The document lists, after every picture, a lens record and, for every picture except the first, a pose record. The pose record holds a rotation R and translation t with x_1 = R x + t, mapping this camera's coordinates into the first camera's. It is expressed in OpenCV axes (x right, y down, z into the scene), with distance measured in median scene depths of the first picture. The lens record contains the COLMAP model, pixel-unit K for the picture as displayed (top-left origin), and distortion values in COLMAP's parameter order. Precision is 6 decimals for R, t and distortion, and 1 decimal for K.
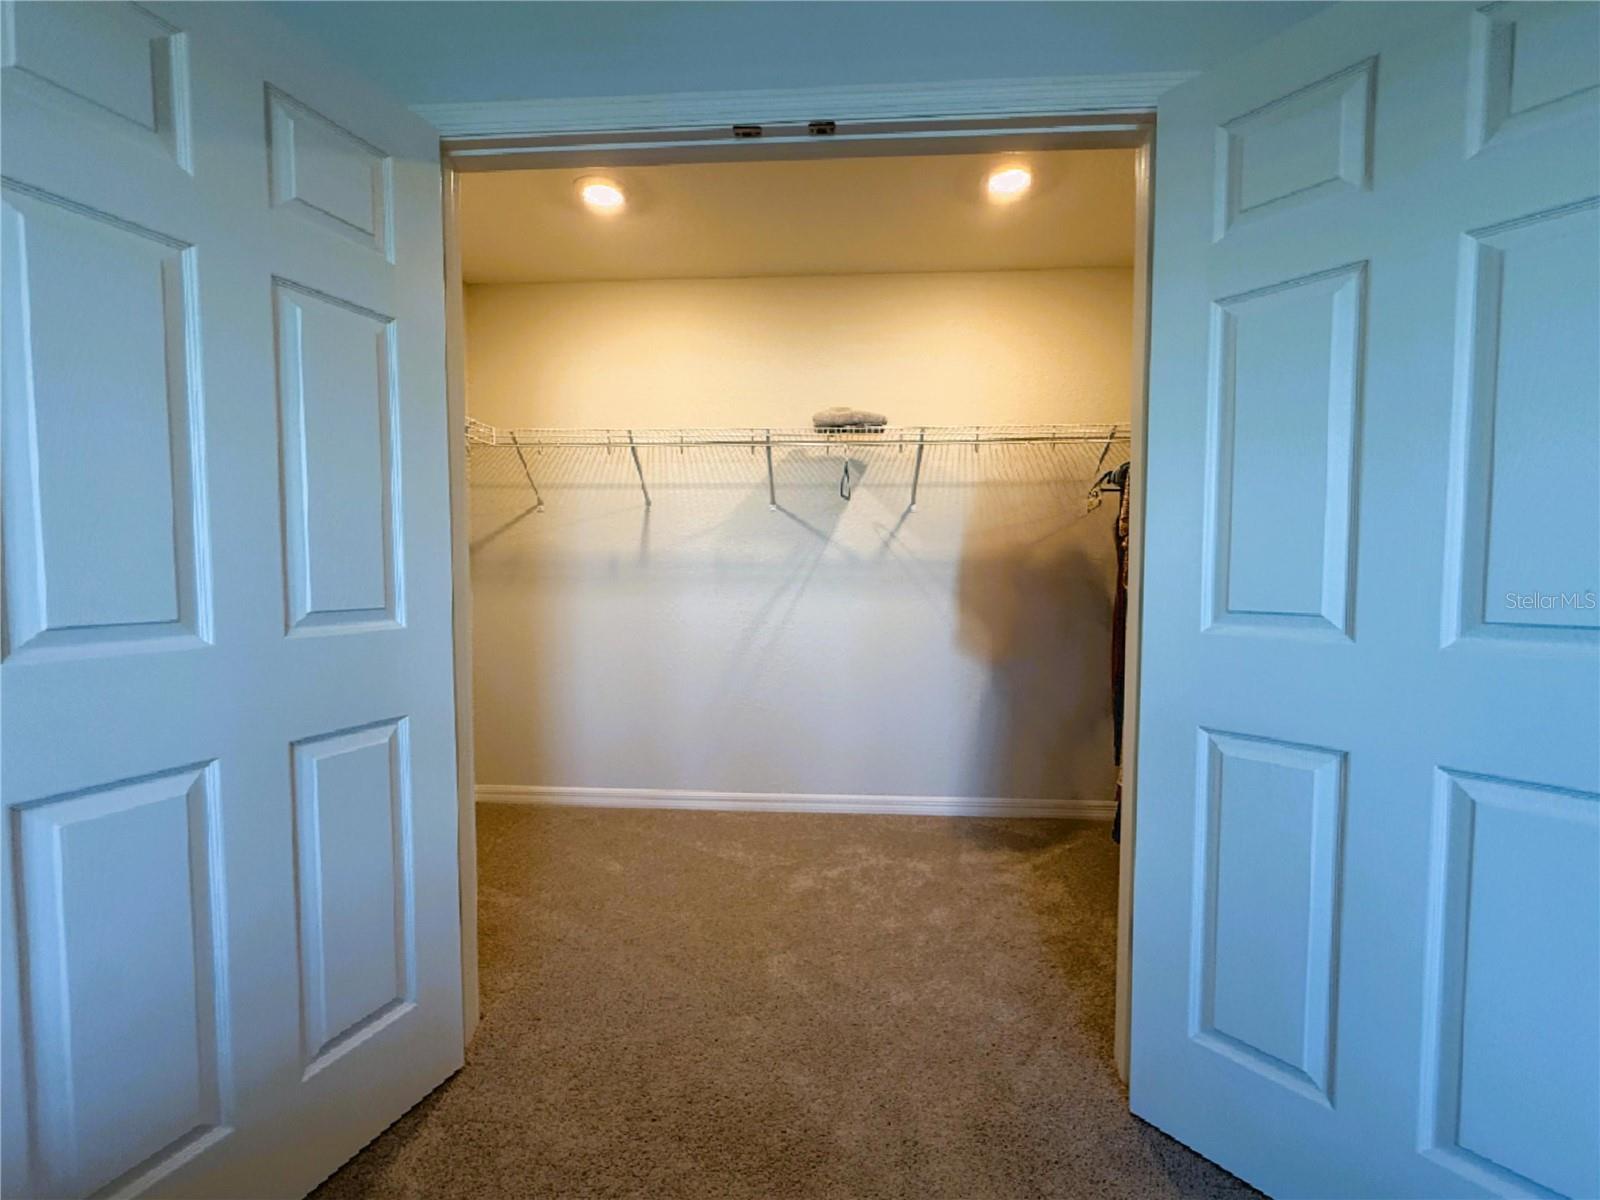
lens RADIAL K [[646.5, 0, 801.1], [0, 646.5, 598.7], [0, 0, 1]] dist [-0.000588, -0.000654]
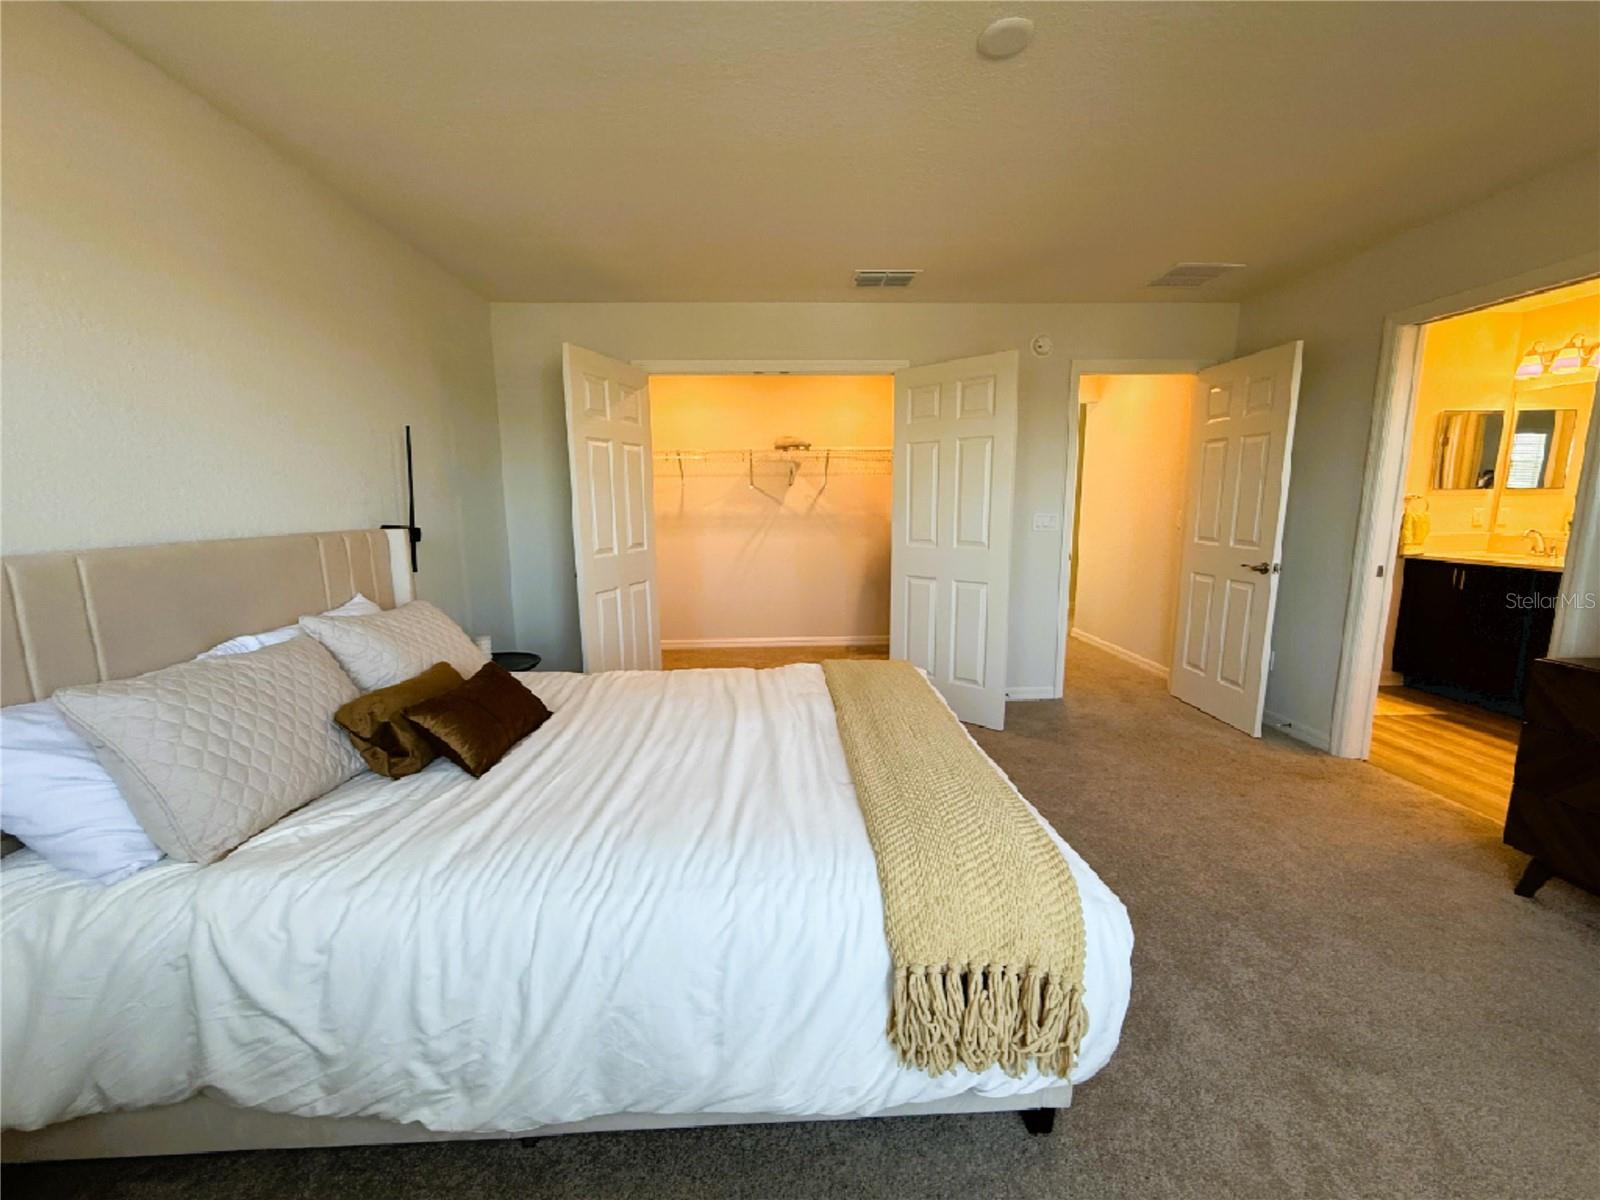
lens RADIAL K [[646.5, 0, 801.3], [0, 646.5, 602.1], [0, 0, 1]] dist [-0.000588, -0.000654]
pose [[0.995115, -0.024997, 0.095503, -0.089231], [0.014366, 0.993781, 0.110424, -0.014857], [-0.097669, -0.108513, 0.989286, -0.920027]]
